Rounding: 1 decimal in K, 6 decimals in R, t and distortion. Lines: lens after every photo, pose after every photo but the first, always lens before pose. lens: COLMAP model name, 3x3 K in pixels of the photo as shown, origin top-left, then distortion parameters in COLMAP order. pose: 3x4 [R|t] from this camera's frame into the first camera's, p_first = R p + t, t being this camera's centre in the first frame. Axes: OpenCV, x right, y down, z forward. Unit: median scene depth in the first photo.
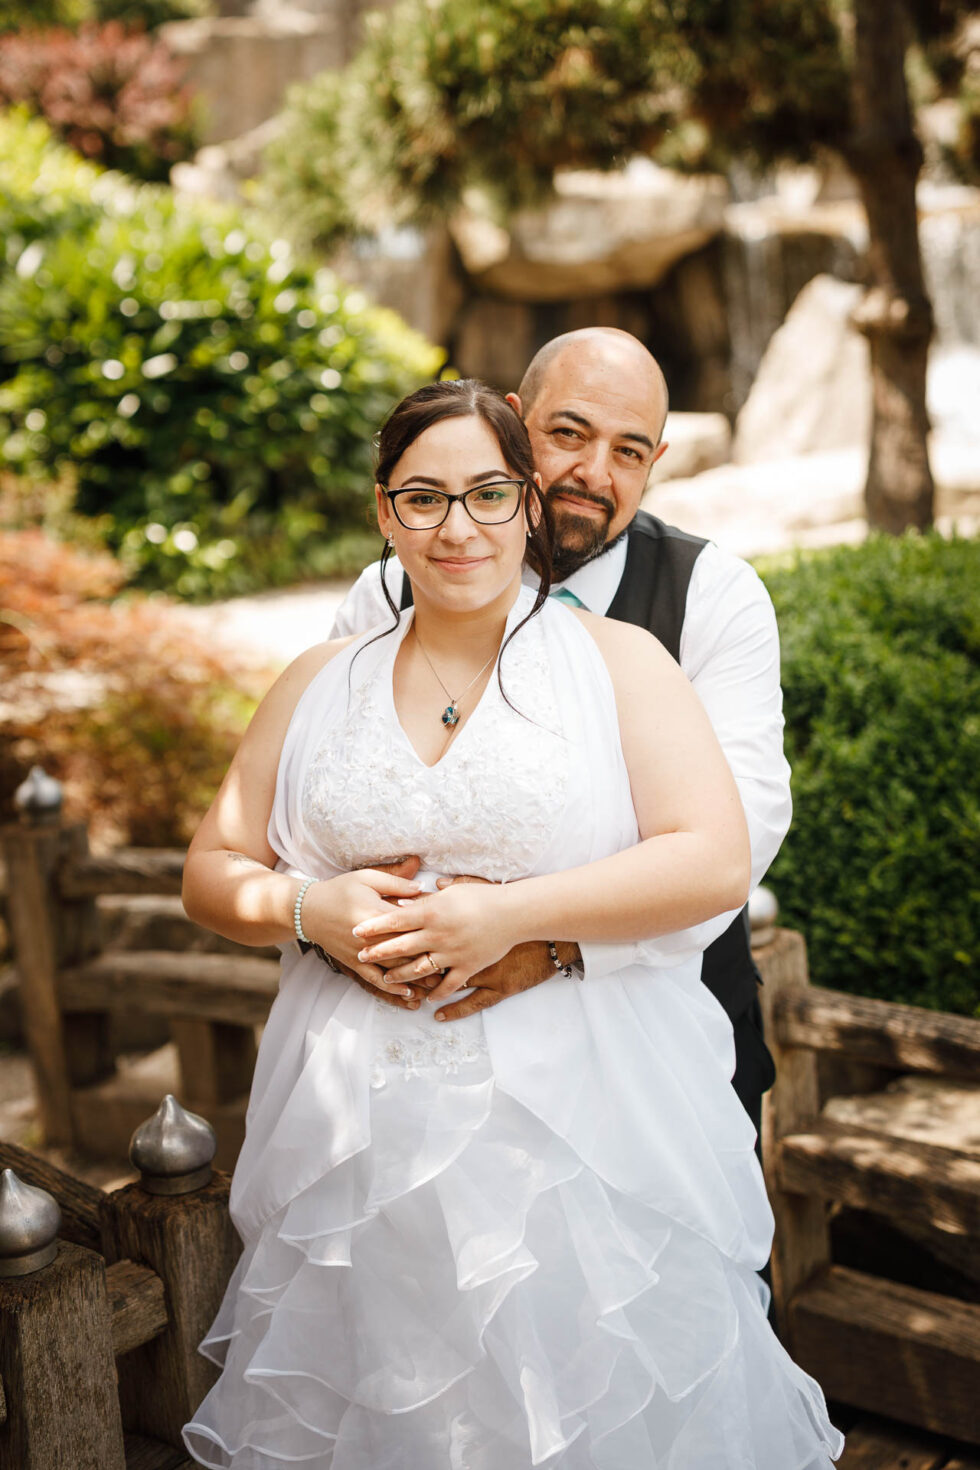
lens RADIAL K [[2220.9, 0, 490.0], [0, 2220.9, 735.0], [0, 0, 1]] dist [0.016732, 0.077319]
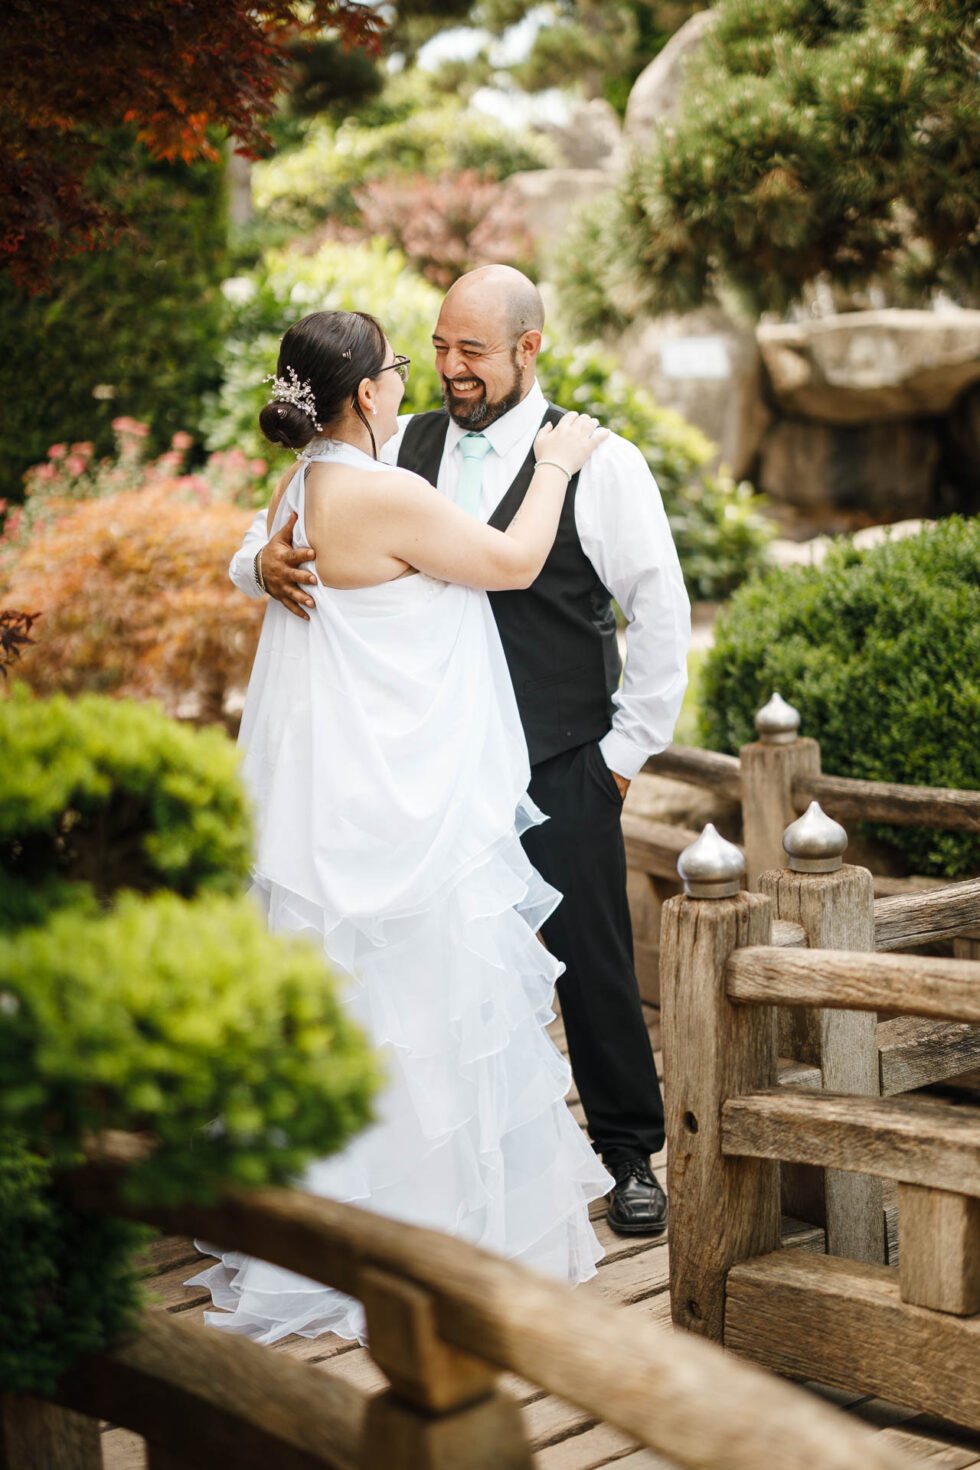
lens RADIAL K [[2098.7, 0, 490.0], [0, 2098.7, 735.0], [0, 0, 1]] dist [0.016104, 0.097137]
pose [[0.988254, 0.048629, -0.144877, 0.106902], [-0.055591, 0.997466, -0.044399, 0.134353], [0.142351, 0.051932, 0.988453, -0.346974]]
